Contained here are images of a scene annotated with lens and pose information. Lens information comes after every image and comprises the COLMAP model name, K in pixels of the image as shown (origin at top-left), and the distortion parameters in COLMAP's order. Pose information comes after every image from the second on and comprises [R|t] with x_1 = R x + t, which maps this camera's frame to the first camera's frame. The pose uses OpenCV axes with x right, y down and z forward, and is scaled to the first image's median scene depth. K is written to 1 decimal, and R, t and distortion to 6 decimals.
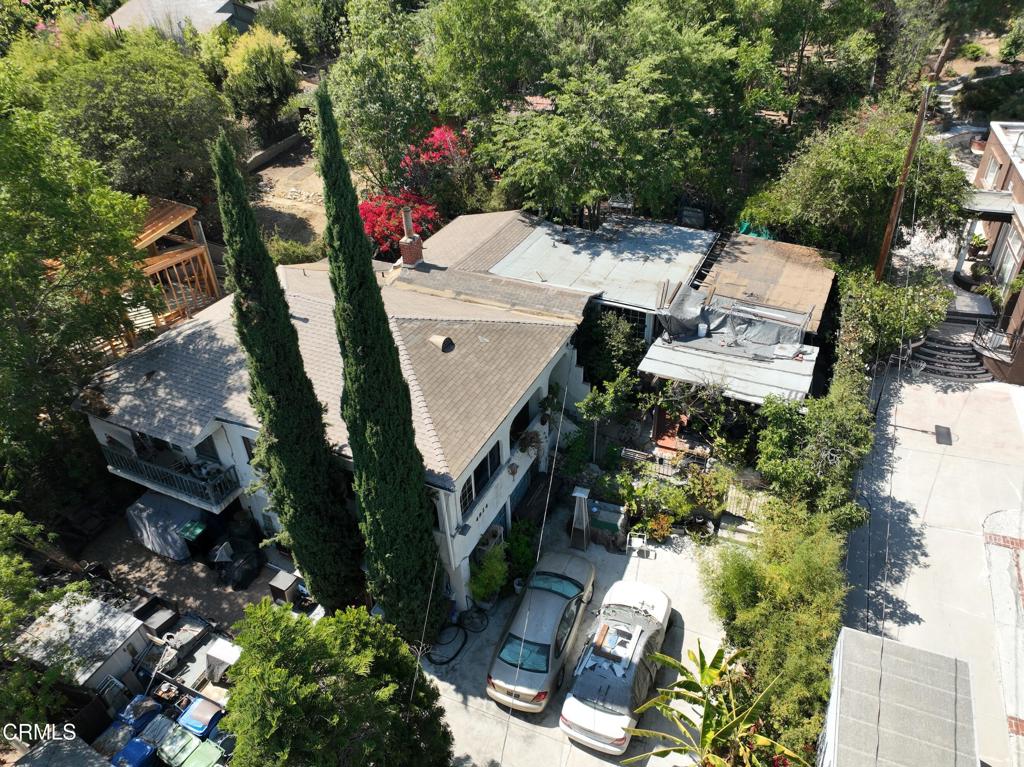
lens RADIAL K [[717.4, 0, 513.8], [0, 717.4, 382.2], [0, 0, 1]] dist [0.008736, 0.003586]
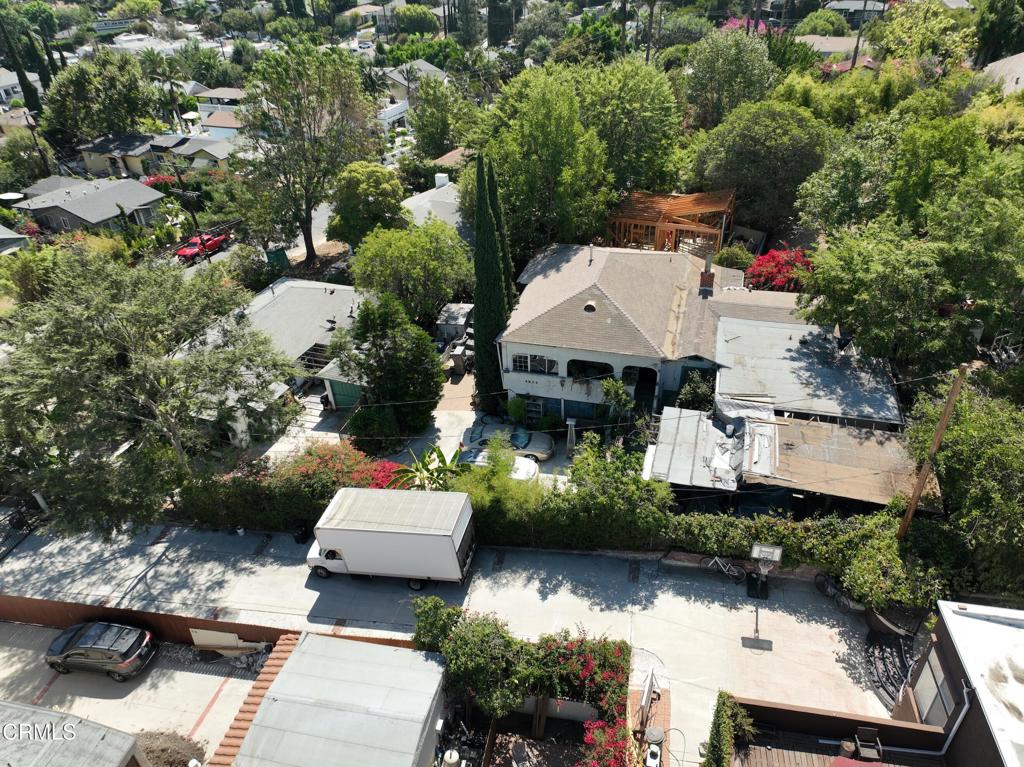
lens RADIAL K [[717.4, 0, 517.1], [0, 717.4, 385.5], [0, 0, 1]] dist [0.008736, 0.003586]
pose [[0.174223, 0.577885, -0.797305, 1.153946], [-0.521877, 0.740811, 0.422900, -0.466993], [0.835040, 0.342416, 0.430651, 0.125641]]
